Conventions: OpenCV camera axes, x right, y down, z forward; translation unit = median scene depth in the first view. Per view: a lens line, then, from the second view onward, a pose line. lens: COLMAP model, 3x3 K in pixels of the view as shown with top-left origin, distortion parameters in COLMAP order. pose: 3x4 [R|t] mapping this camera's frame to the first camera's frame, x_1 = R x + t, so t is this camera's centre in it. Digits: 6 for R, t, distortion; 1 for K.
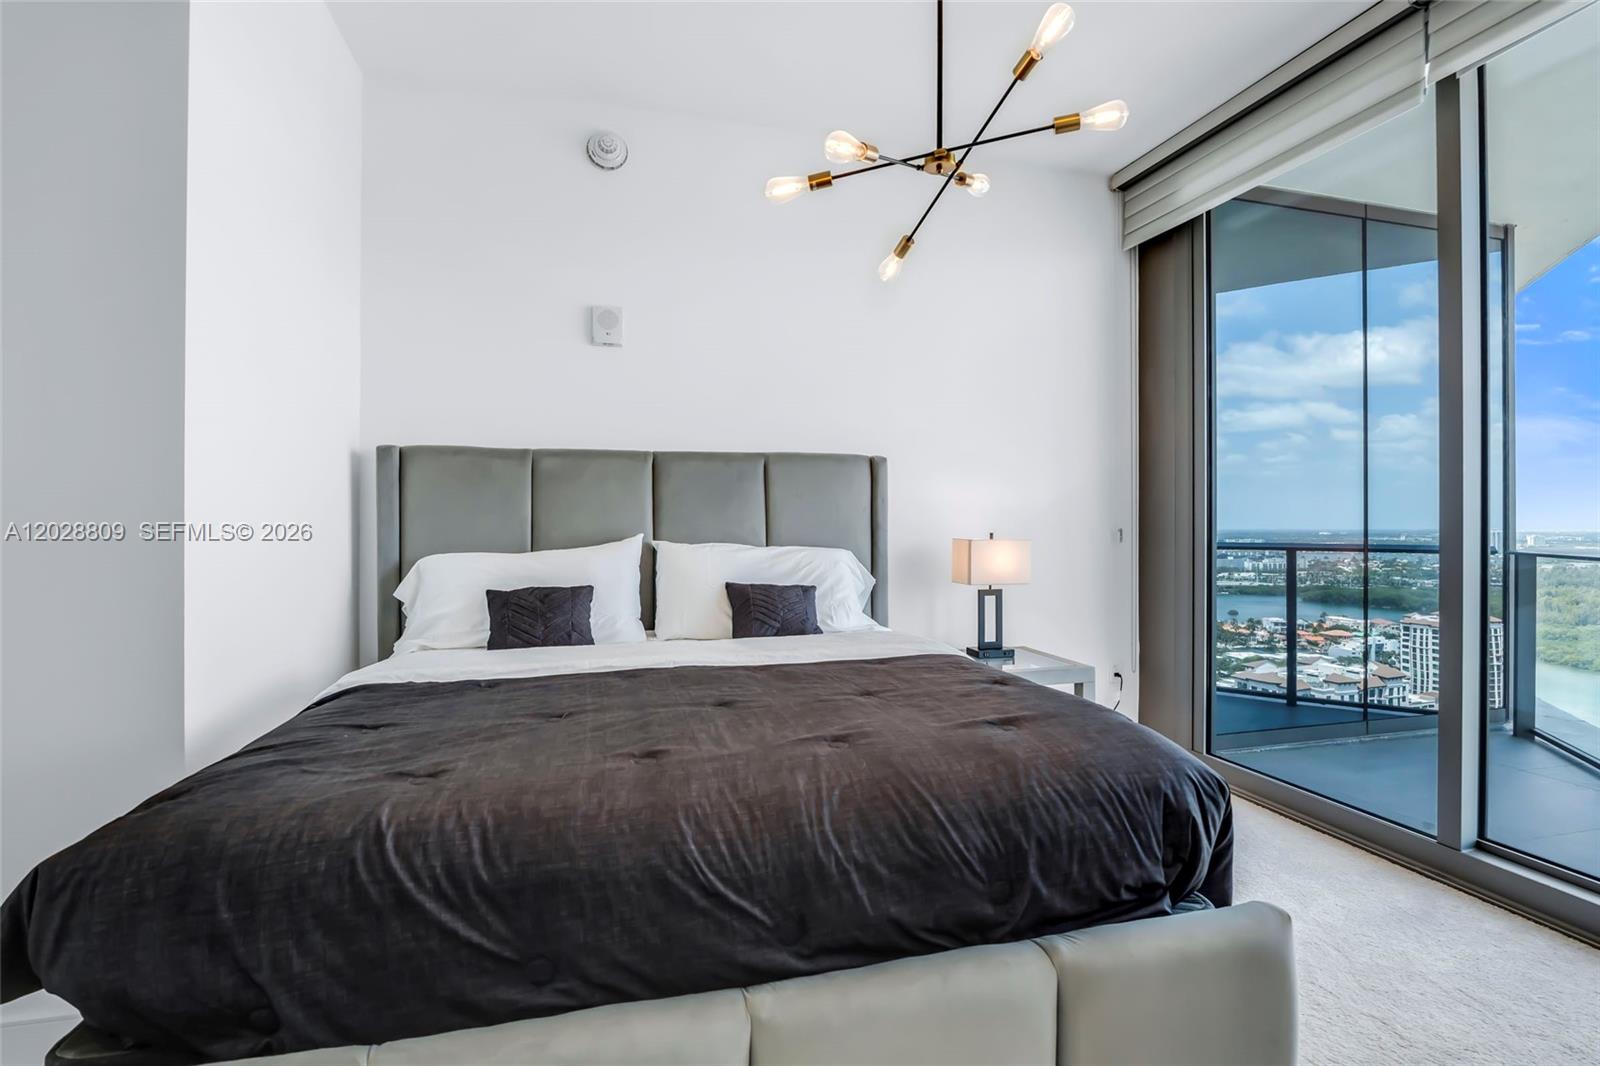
lens RADIAL K [[750.1, 0, 798.6], [0, 750.1, 526.4], [0, 0, 1]] dist [-0.021186, 0.004671]
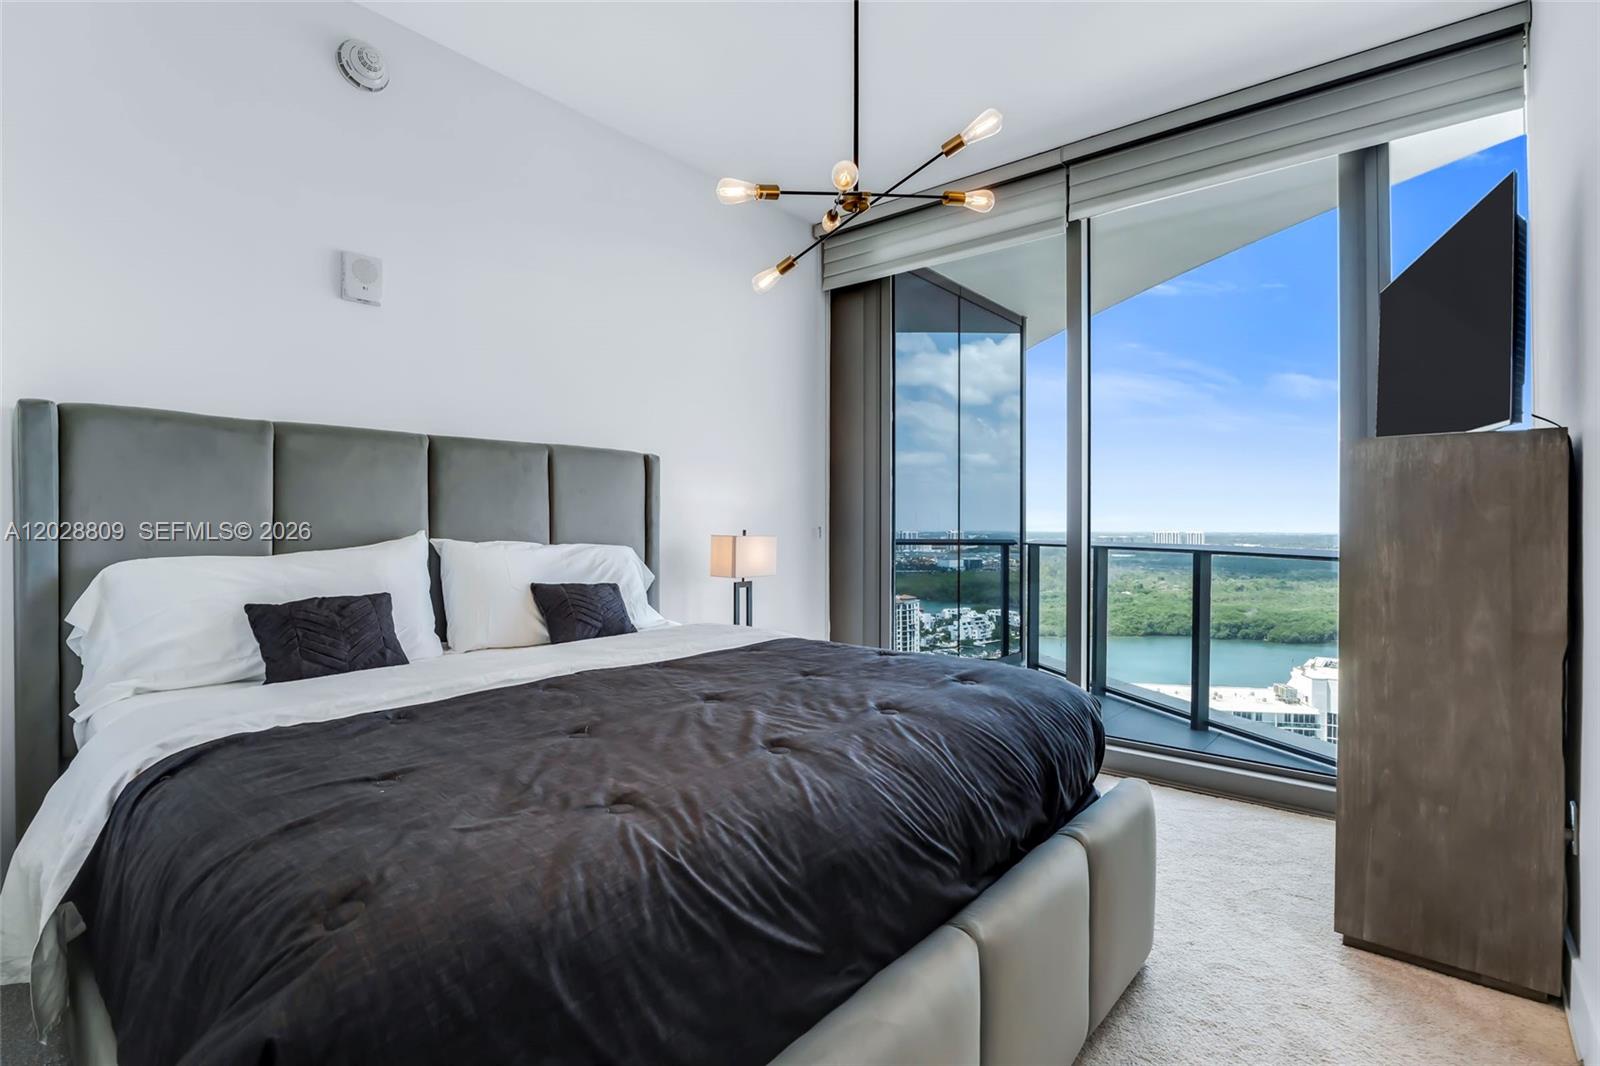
lens RADIAL K [[750.1, 0, 759.2], [0, 750.1, 528.0], [0, 0, 1]] dist [-0.021186, 0.004671]
pose [[0.835982, 0.000209, 0.548756, -0.377210], [0.000466, 0.999999, -0.001091, 0.008219], [-0.548756, 0.001168, 0.835982, 0.084944]]
